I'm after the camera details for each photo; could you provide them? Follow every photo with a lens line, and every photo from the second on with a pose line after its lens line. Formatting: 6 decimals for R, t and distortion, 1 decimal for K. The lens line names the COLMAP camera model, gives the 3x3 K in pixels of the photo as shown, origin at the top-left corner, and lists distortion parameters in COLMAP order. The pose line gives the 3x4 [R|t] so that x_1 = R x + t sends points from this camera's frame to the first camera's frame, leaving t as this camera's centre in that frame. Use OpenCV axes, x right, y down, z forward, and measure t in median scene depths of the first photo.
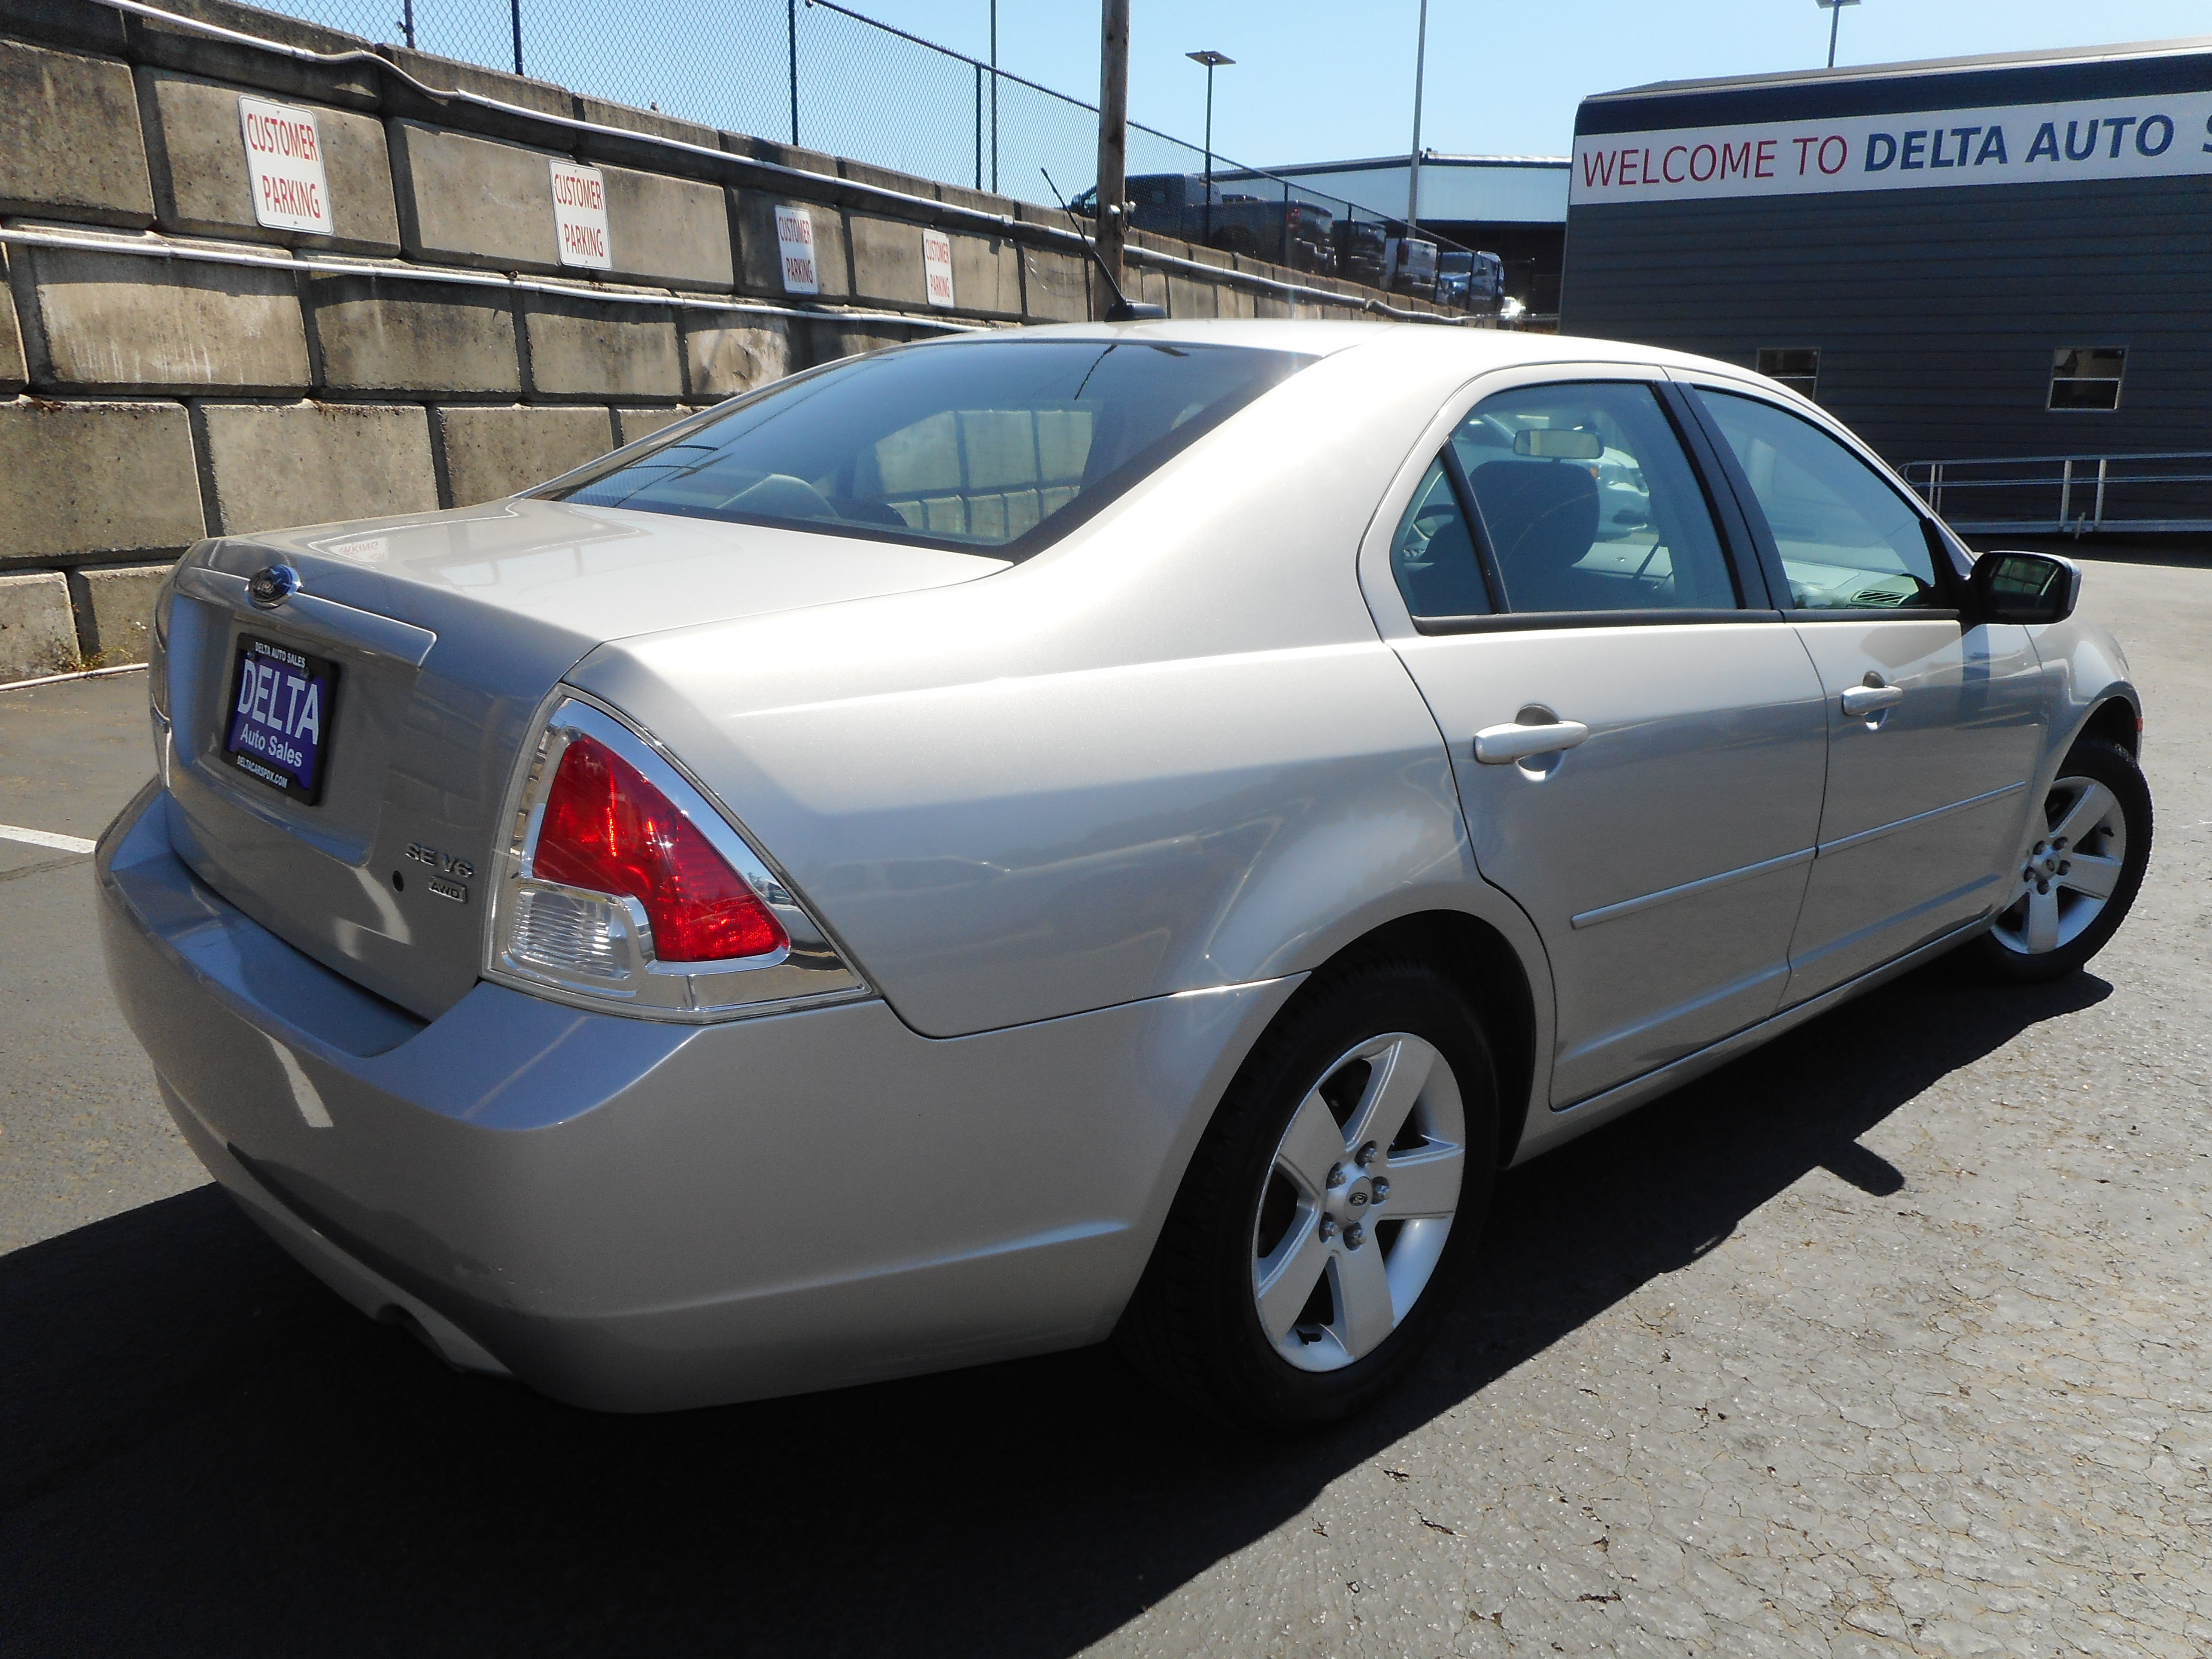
lens RADIAL K [[1654.7, 0, 1106.0], [0, 1654.7, 829.5], [0, 0, 1]] dist [0.021345, -0.006520]
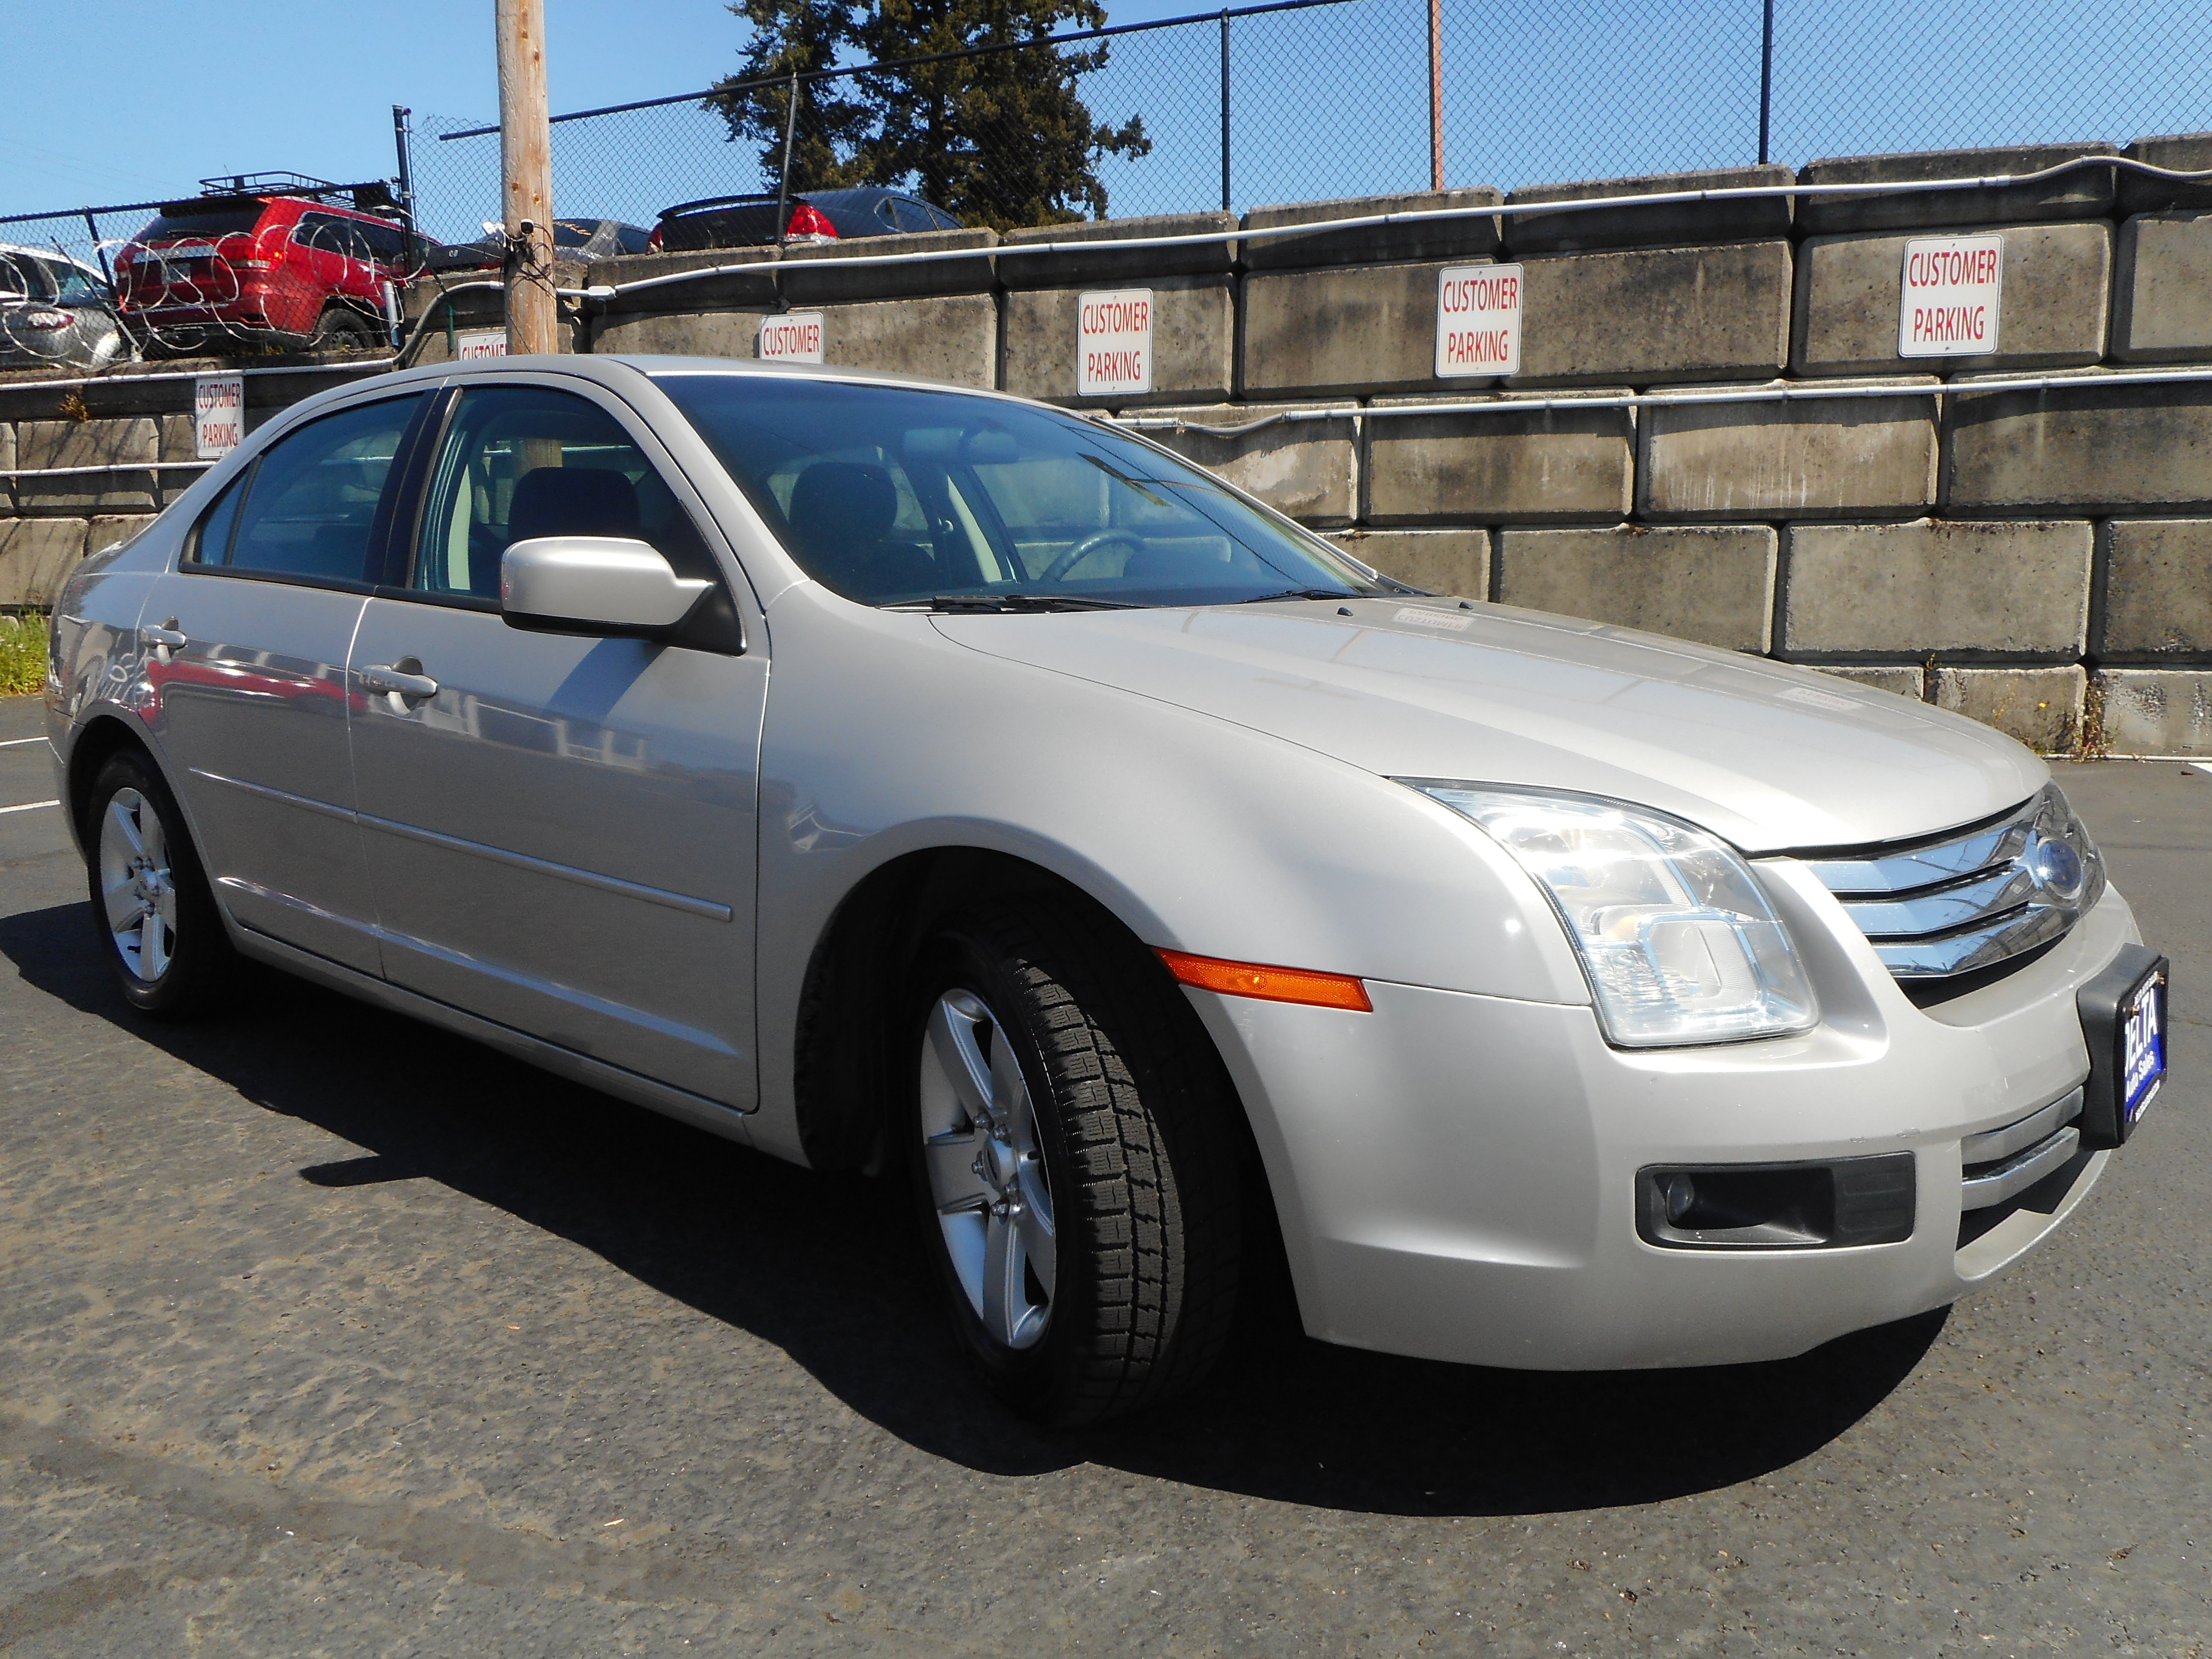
lens RADIAL K [[1617.2, 0, 1106.0], [0, 1617.2, 829.5], [0, 0, 1]] dist [-0.001060, -0.002978]
pose [[0.106669, 0.128298, -0.985982, 0.483864], [-0.238298, 0.966038, 0.099922, -0.057101], [0.965316, 0.224299, 0.133620, 0.448289]]
